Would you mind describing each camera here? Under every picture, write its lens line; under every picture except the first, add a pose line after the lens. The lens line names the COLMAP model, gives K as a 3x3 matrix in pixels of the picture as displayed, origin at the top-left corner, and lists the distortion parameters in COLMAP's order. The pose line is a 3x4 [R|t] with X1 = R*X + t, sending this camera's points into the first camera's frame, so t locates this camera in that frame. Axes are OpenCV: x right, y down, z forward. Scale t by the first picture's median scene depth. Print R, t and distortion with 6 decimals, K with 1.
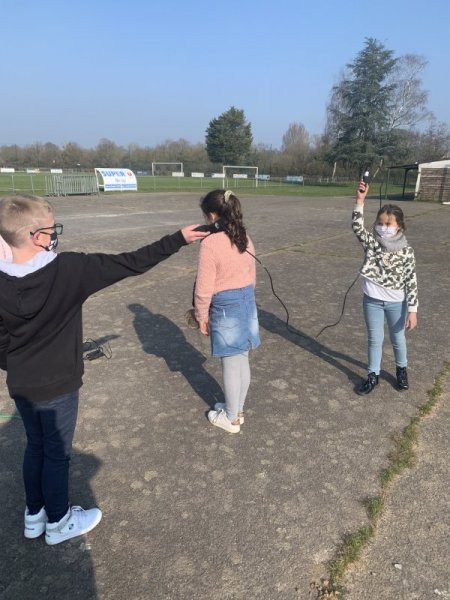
lens RADIAL K [[452.8, 0, 223.8], [0, 452.8, 298.3], [0, 0, 1]] dist [-0.009319, -0.000076]
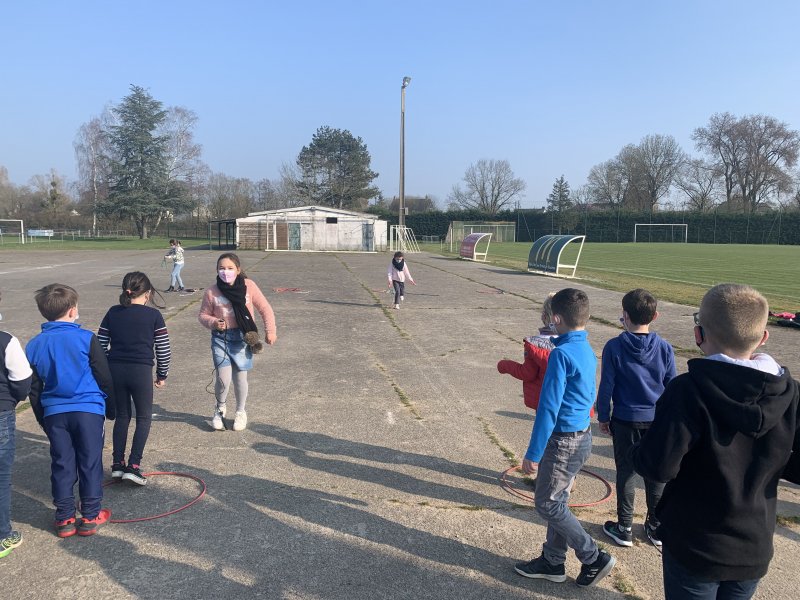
lens RADIAL K [[603.8, 0, 399.9], [0, 603.8, 300.5], [0, 0, 1]] dist [-0.009319, -0.000076]
pose [[0.716589, -0.085454, 0.692241, -0.183431], [0.184396, 0.980366, -0.069860, 0.049458], [-0.672680, 0.177707, 0.718277, -0.188306]]
